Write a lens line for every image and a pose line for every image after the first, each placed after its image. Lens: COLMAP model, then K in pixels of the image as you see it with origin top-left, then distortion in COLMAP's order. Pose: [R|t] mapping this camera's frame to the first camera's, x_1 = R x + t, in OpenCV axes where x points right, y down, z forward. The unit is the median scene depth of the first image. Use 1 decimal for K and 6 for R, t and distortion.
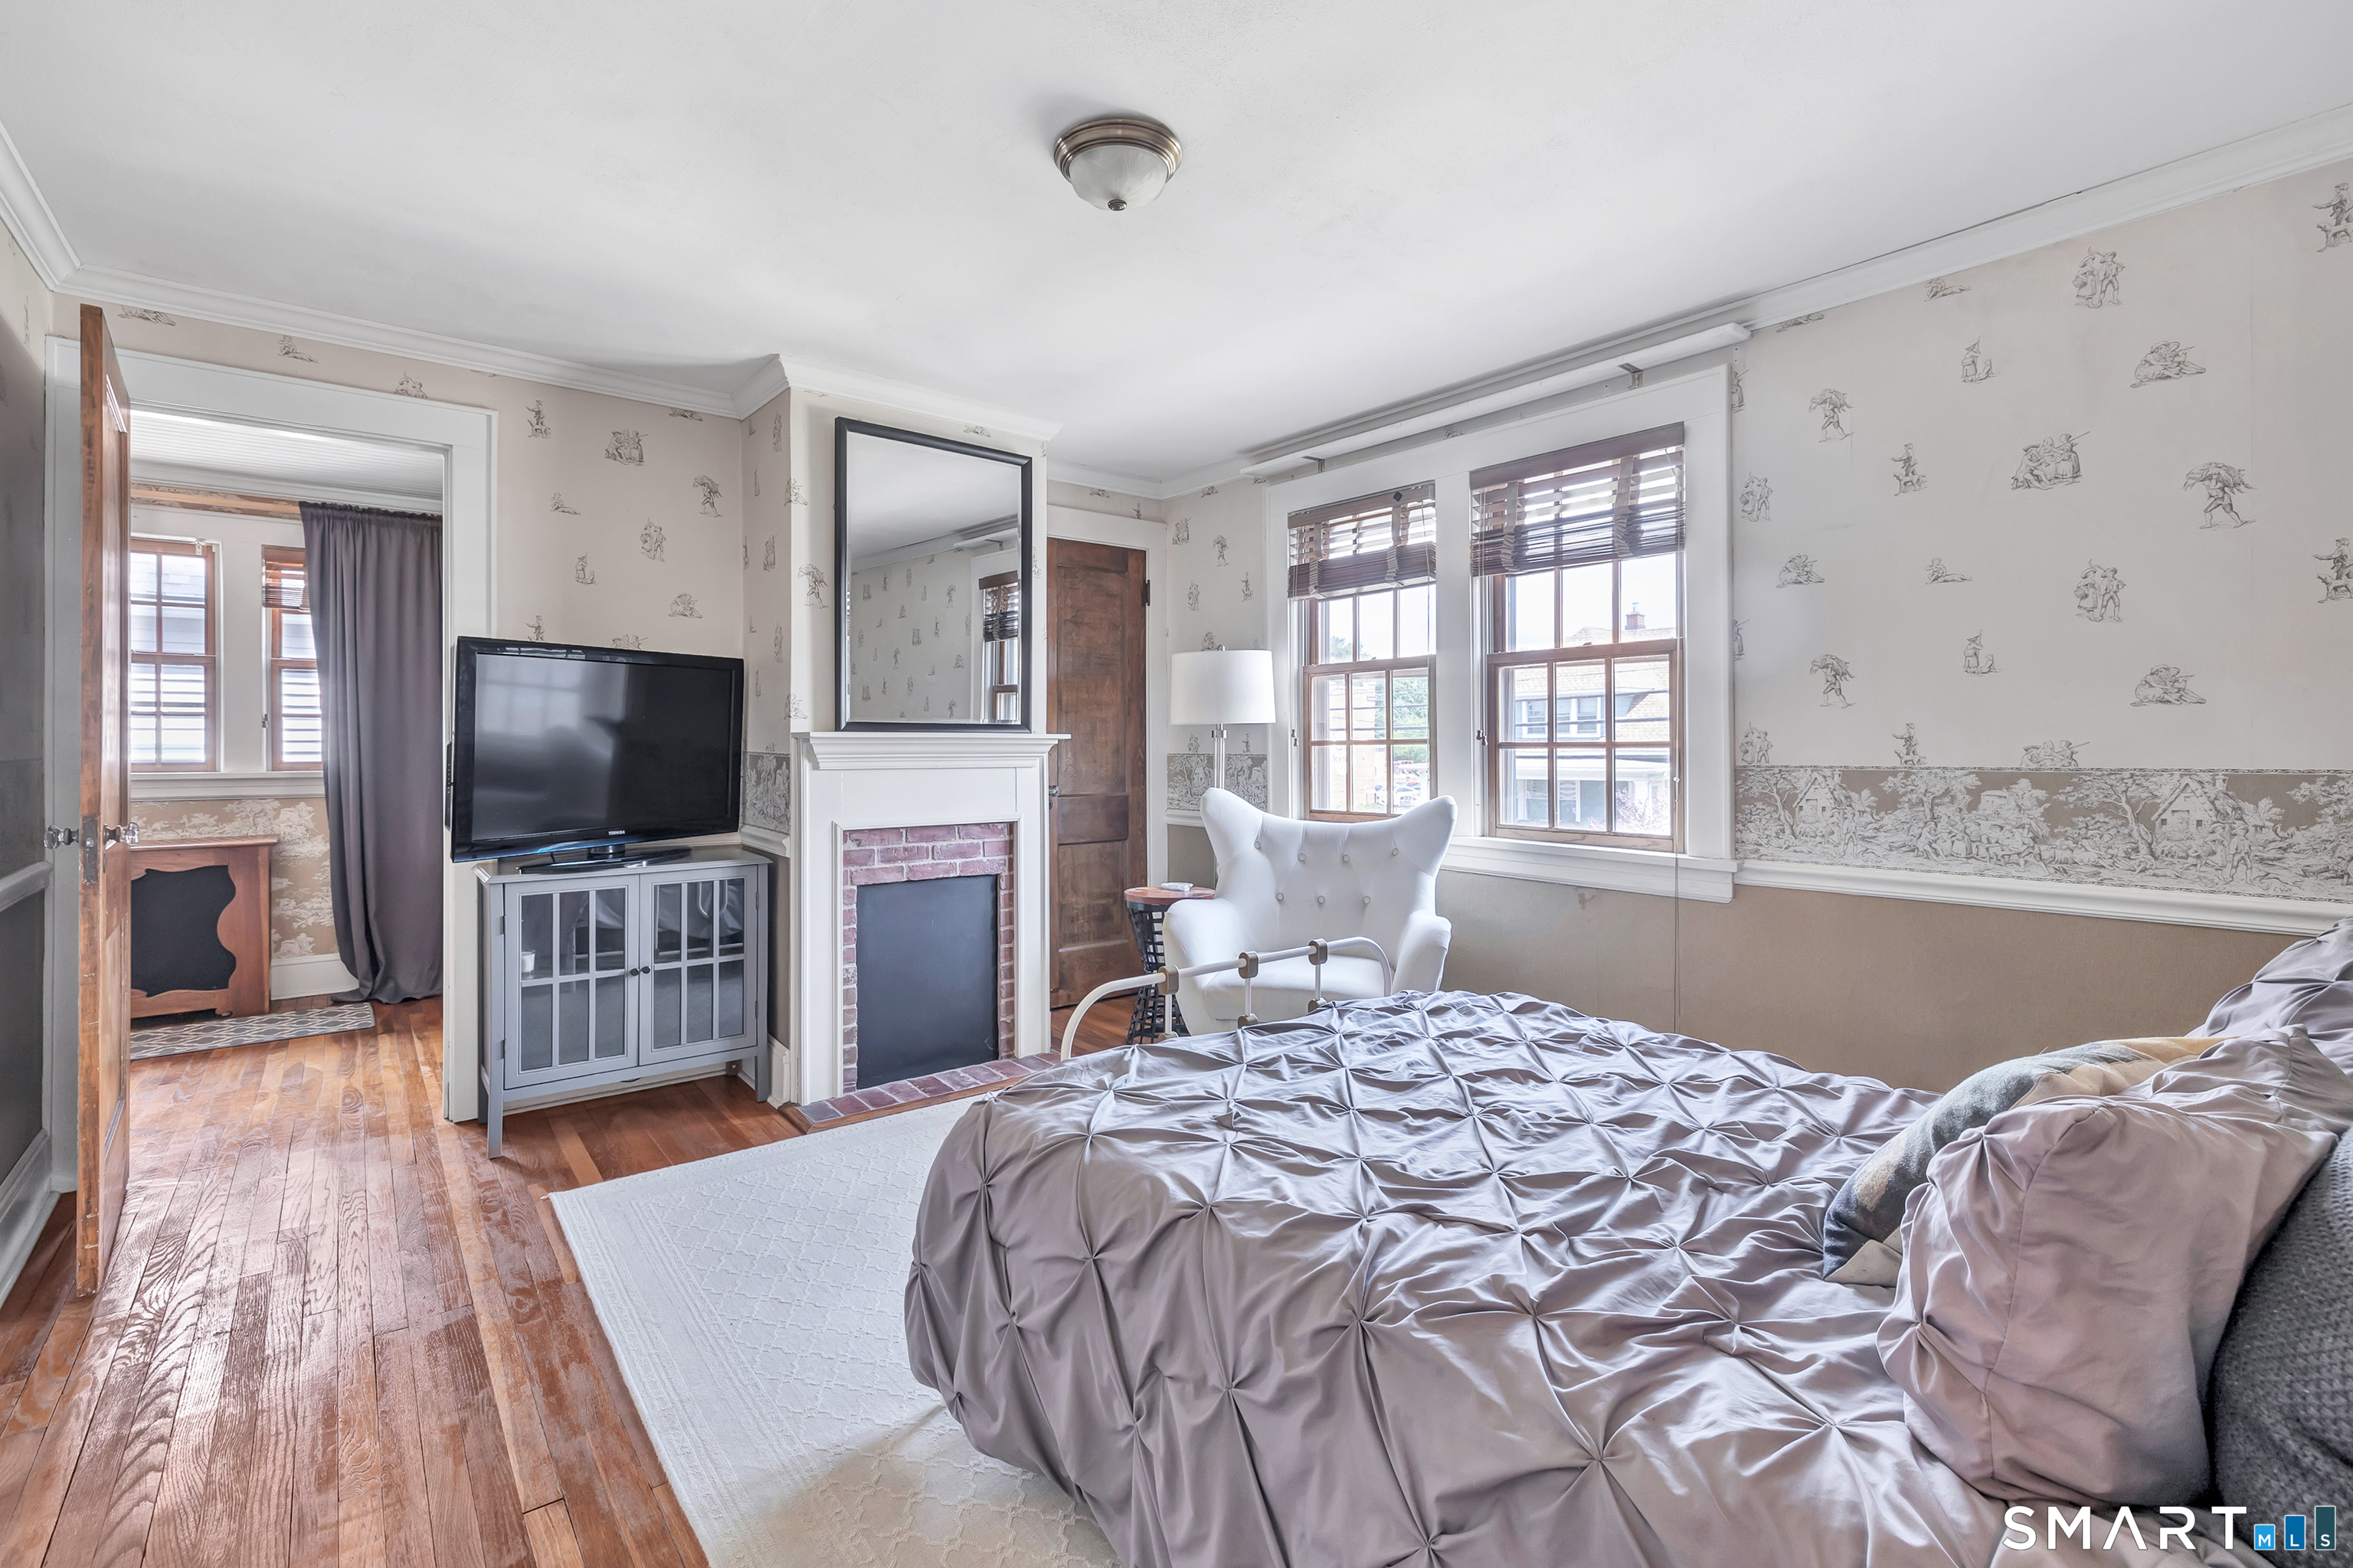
lens RADIAL K [[1061.9, 0, 1182.5], [0, 1061.9, 730.9], [0, 0, 1]] dist [-0.001068, -0.000082]
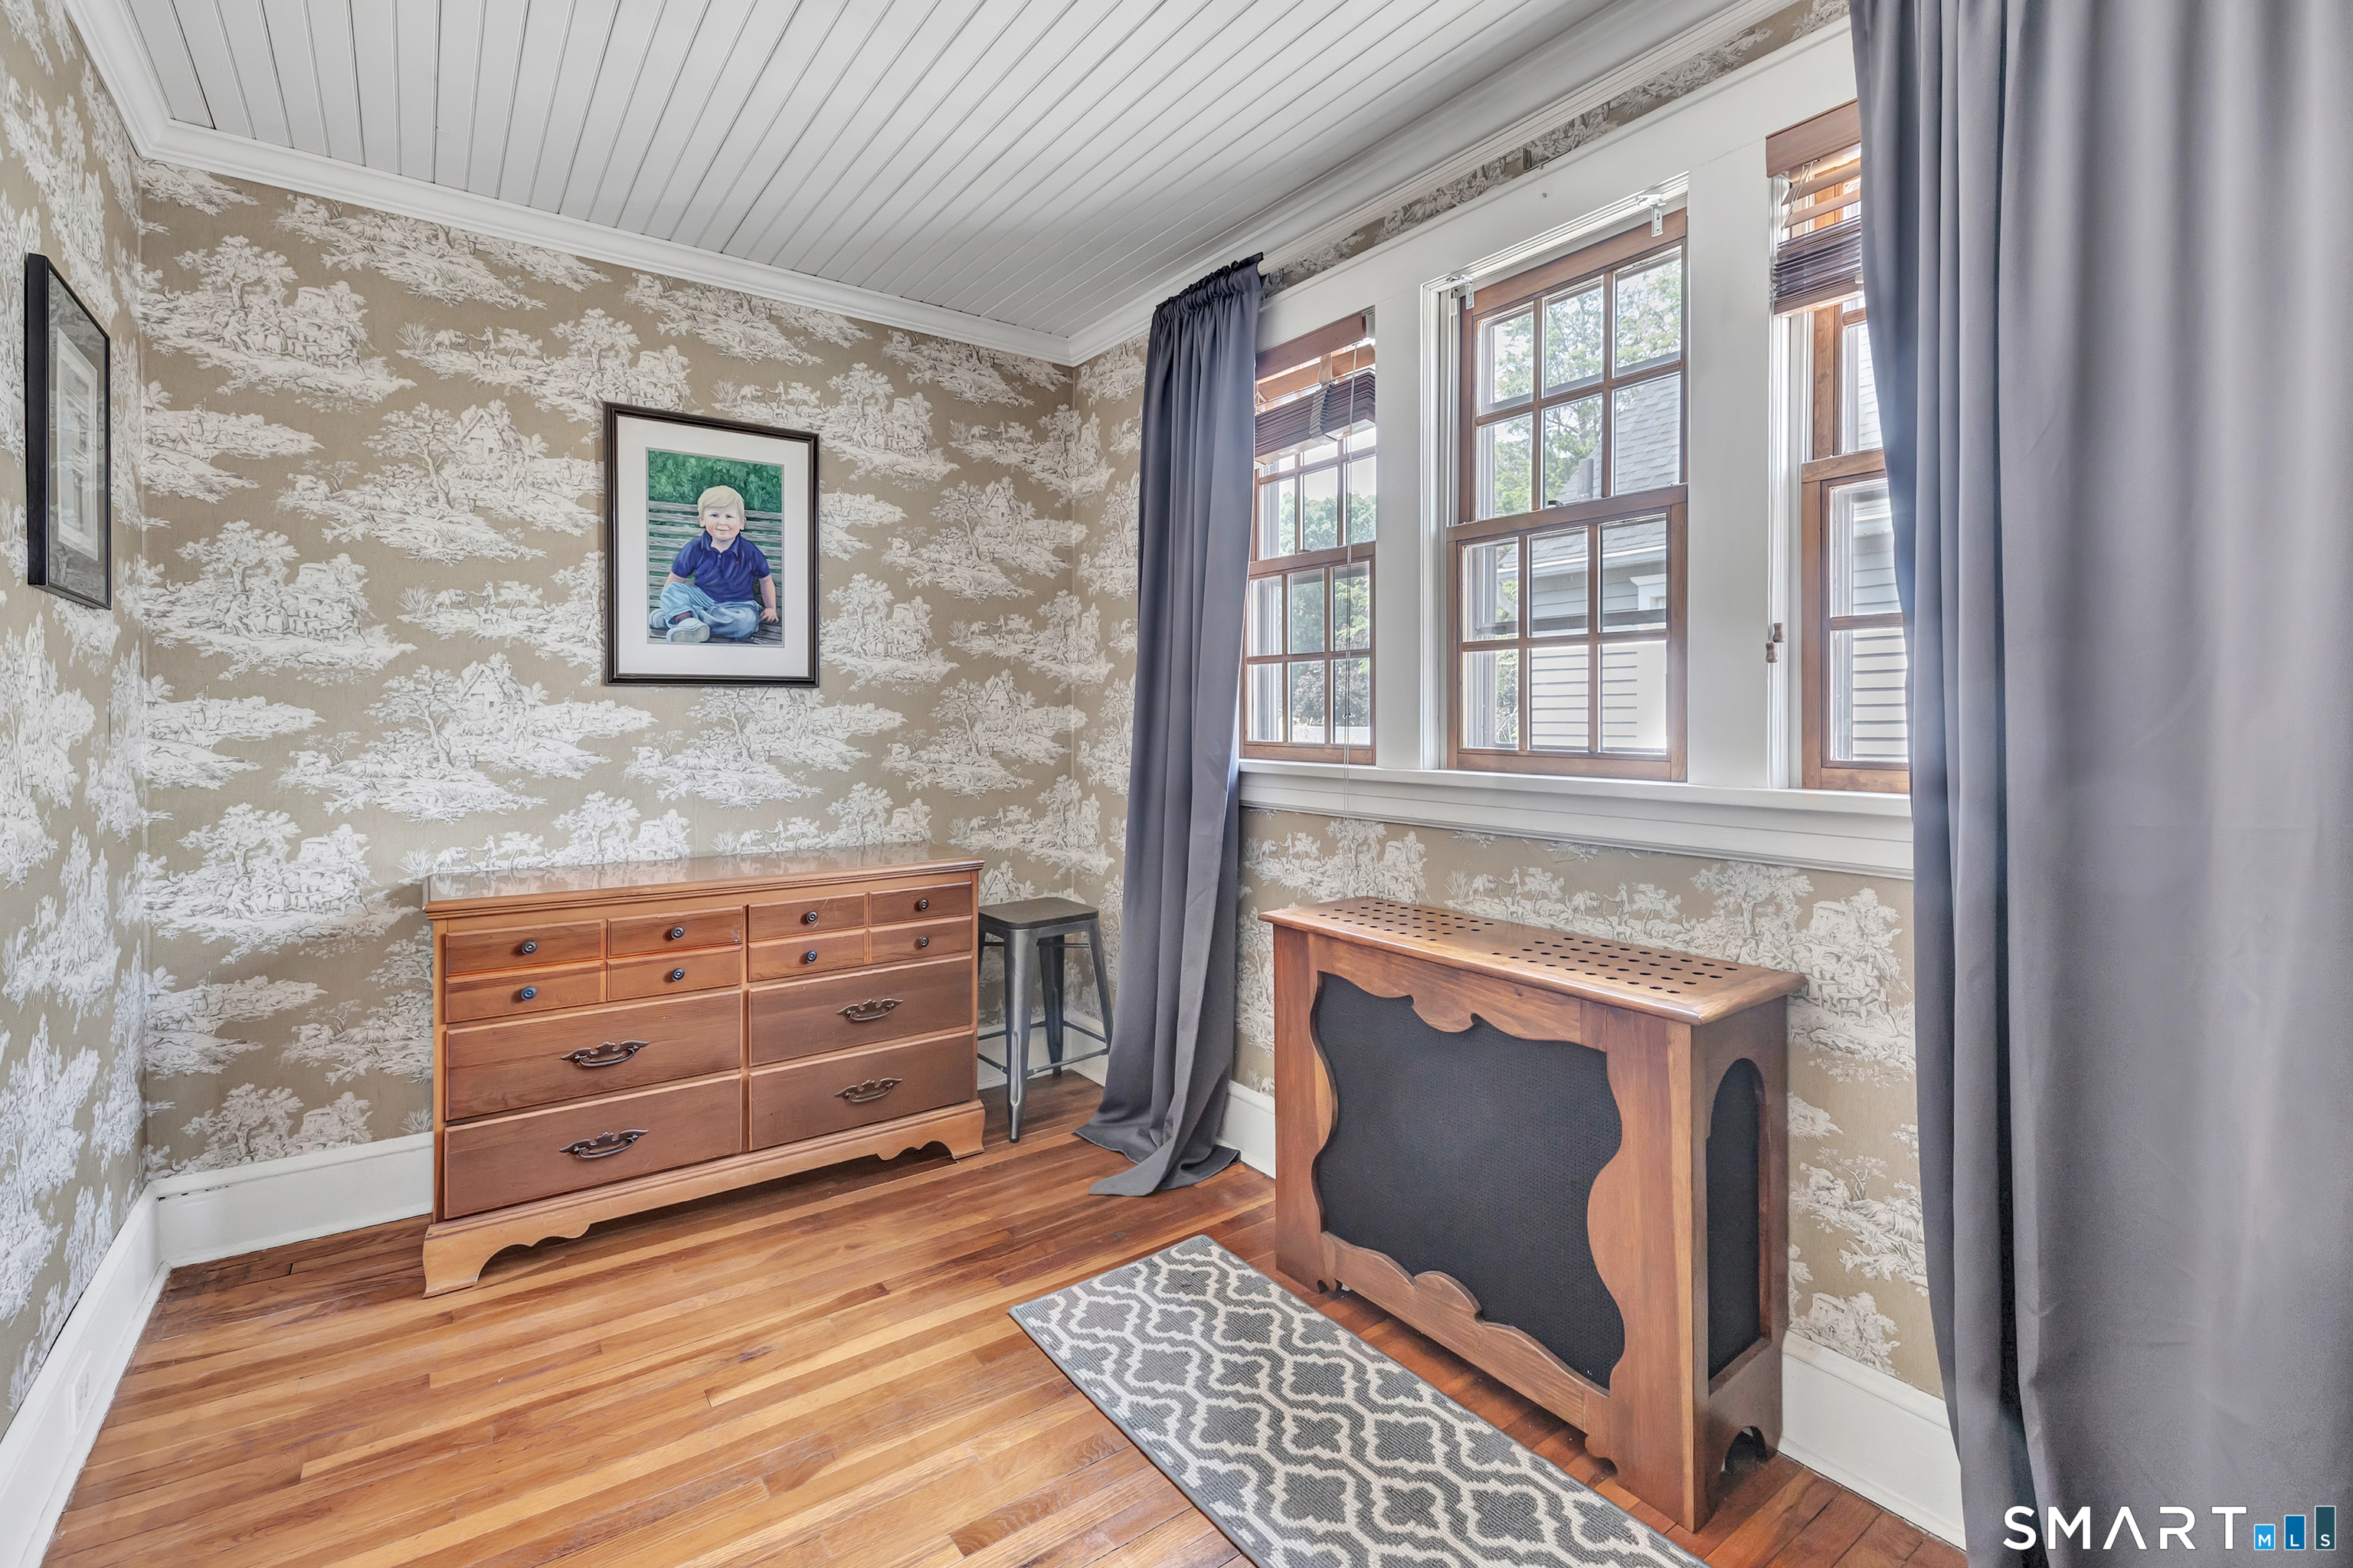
lens RADIAL K [[1061.9, 0, 1182.5], [0, 1061.9, 730.9], [0, 0, 1]] dist [-0.001068, -0.000082]
pose [[-0.038303, 0.012548, -0.999187, -0.501257], [0.007987, 0.999893, 0.012251, 0.012959], [0.999234, -0.007512, -0.038399, 0.809626]]
